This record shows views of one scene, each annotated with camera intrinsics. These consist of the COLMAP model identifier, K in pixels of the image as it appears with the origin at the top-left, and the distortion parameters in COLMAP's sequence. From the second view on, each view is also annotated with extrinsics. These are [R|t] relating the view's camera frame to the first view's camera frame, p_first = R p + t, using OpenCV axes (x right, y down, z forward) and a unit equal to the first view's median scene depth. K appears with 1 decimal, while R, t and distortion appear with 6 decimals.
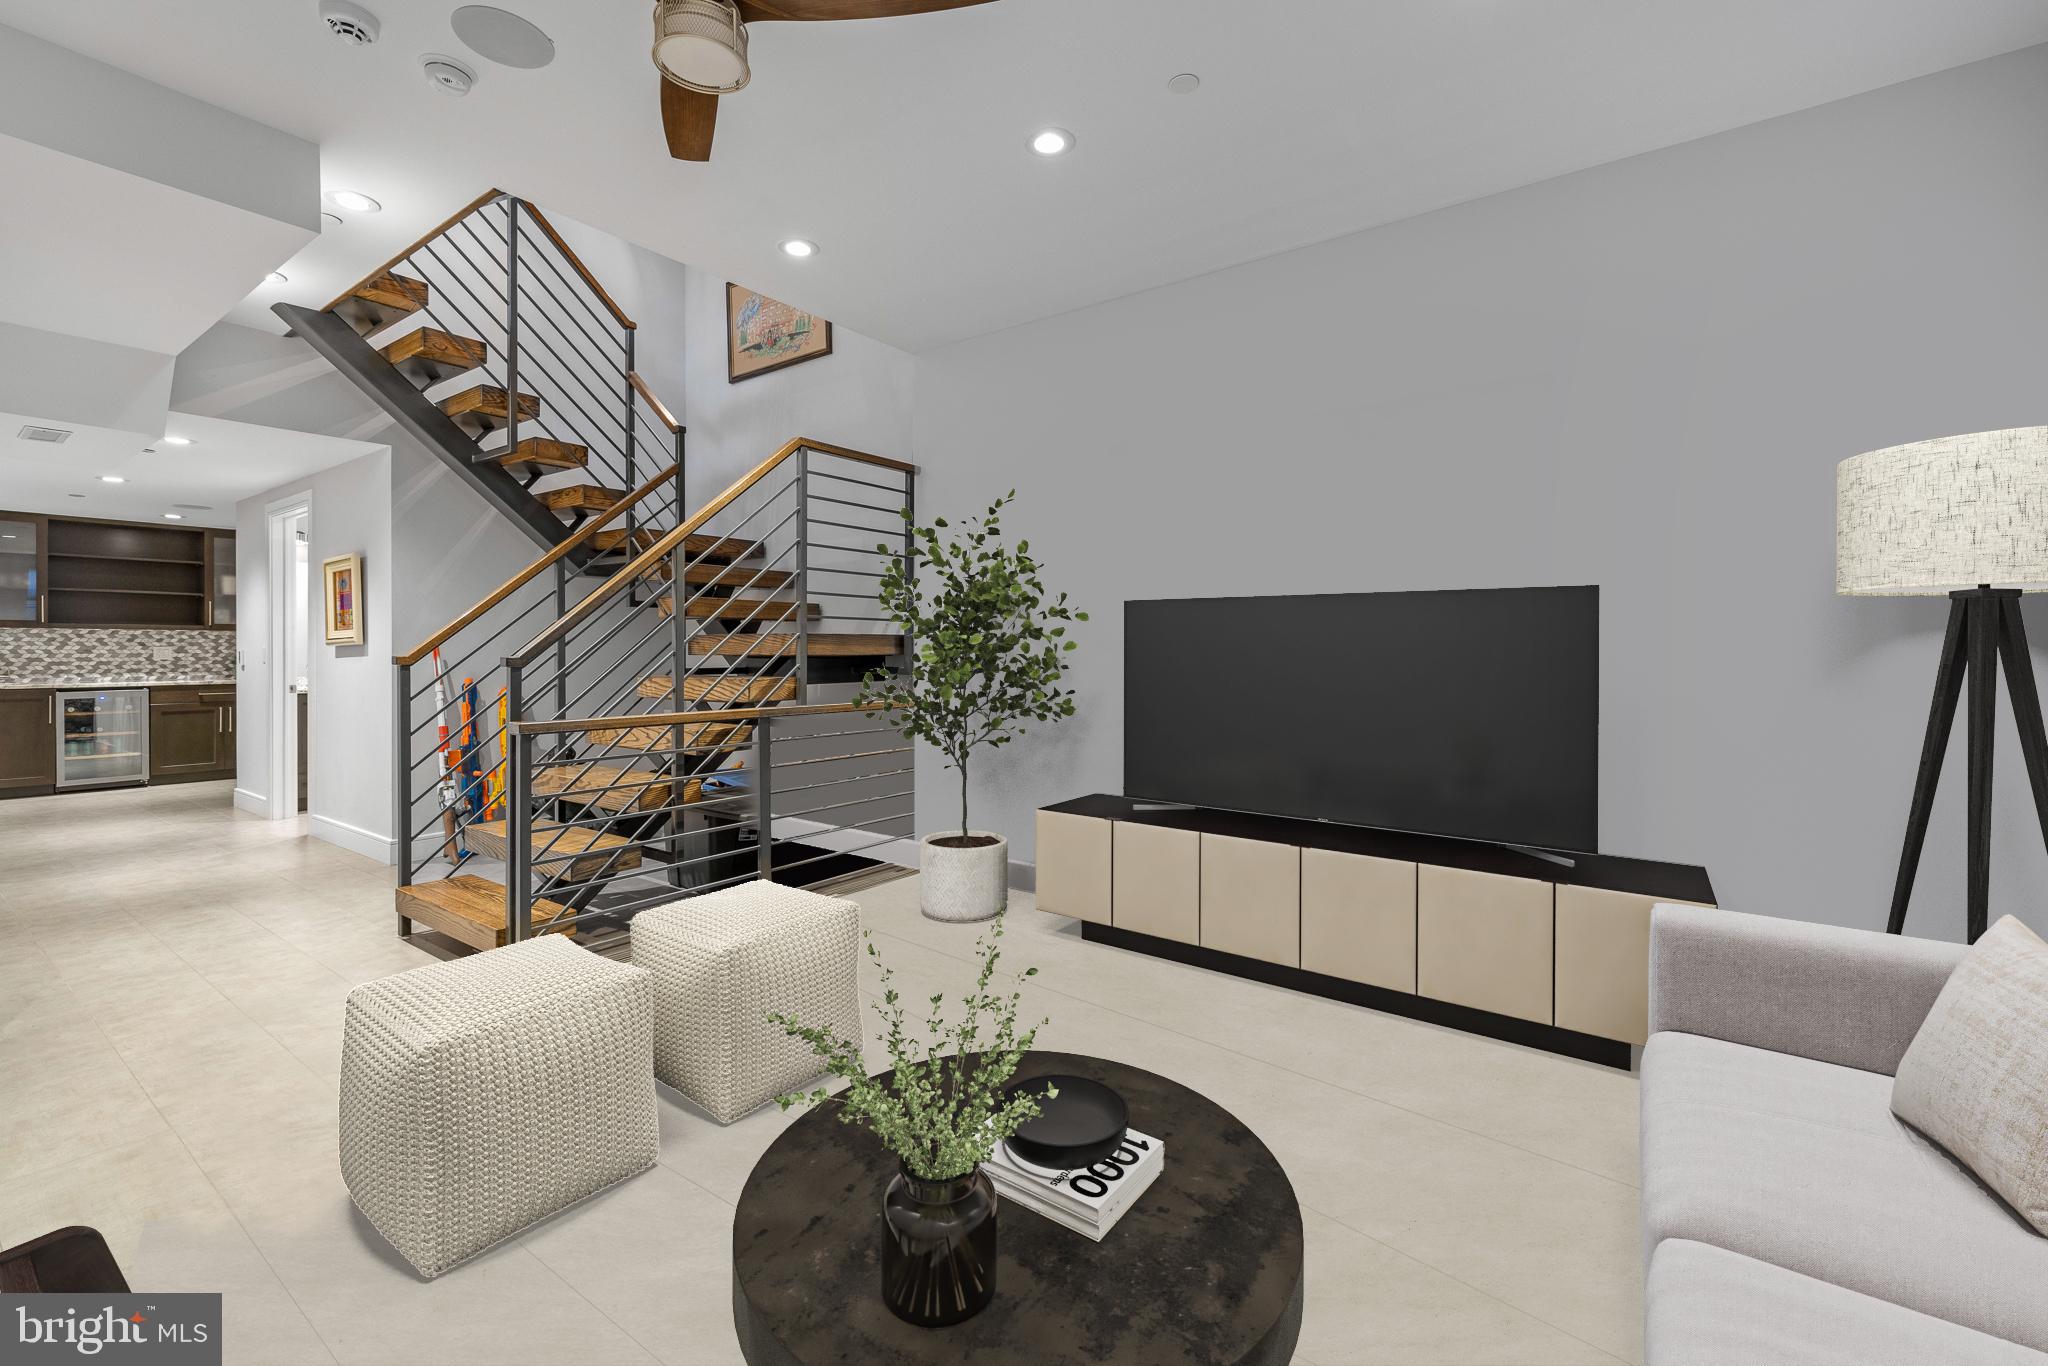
lens RADIAL K [[872.1, 0, 1012.7], [0, 872.1, 653.0], [0, 0, 1]] dist [0.000542, 0.000713]
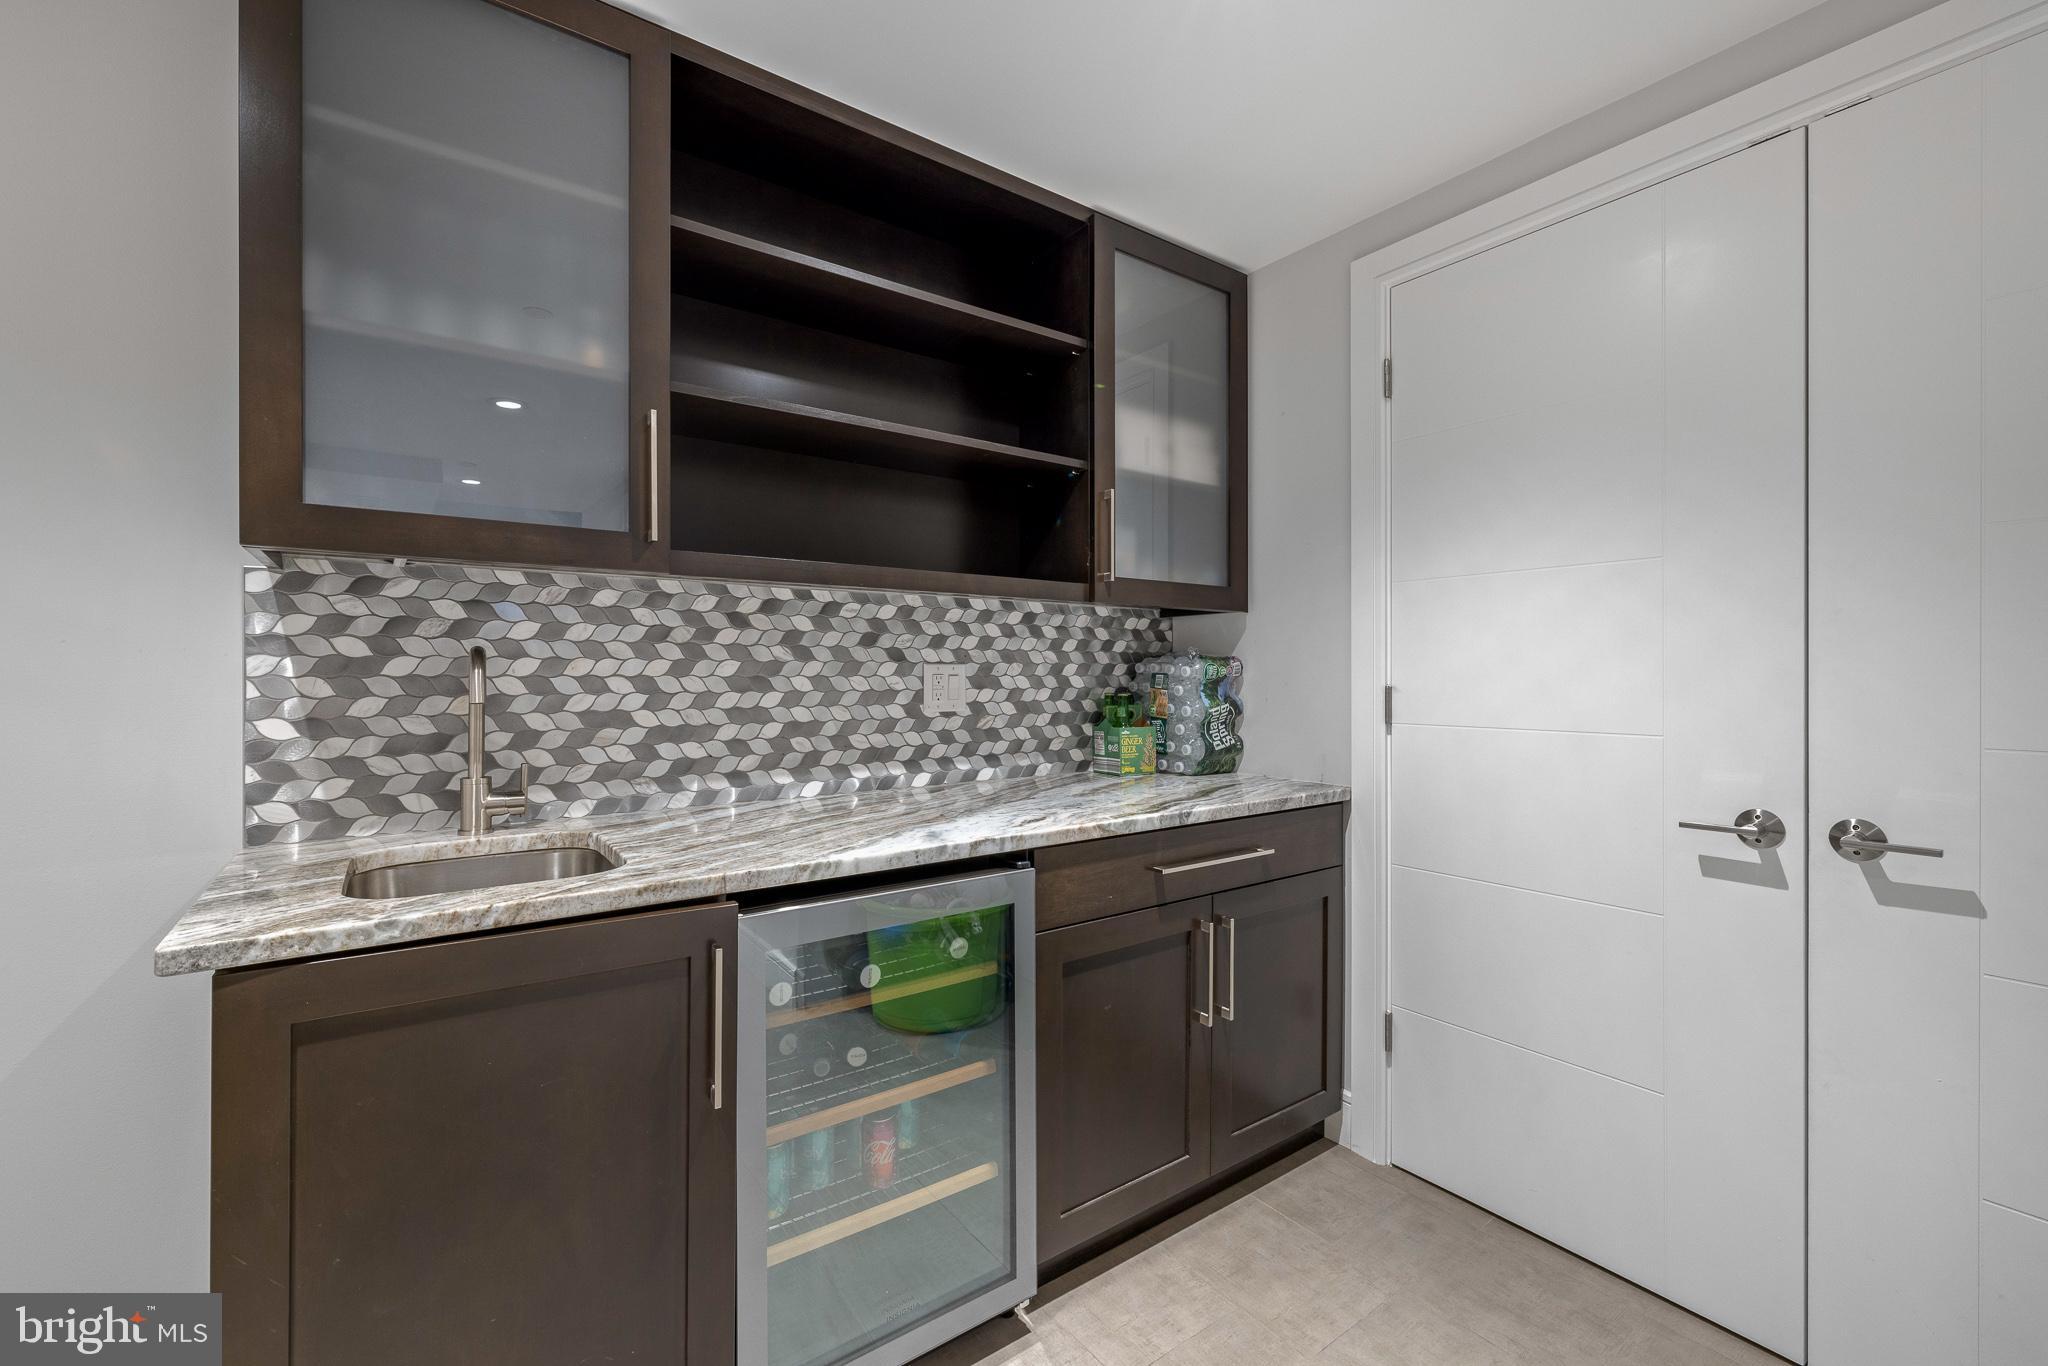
lens RADIAL K [[872.1, 0, 1022.3], [0, 872.1, 678.0], [0, 0, 1]] dist [0.000542, 0.000713]
pose [[0.957890, -0.000943, -0.287135, -0.892719], [0.000422, 0.999998, -0.001876, -0.002646], [0.287136, 0.001675, 0.957888, 0.763017]]
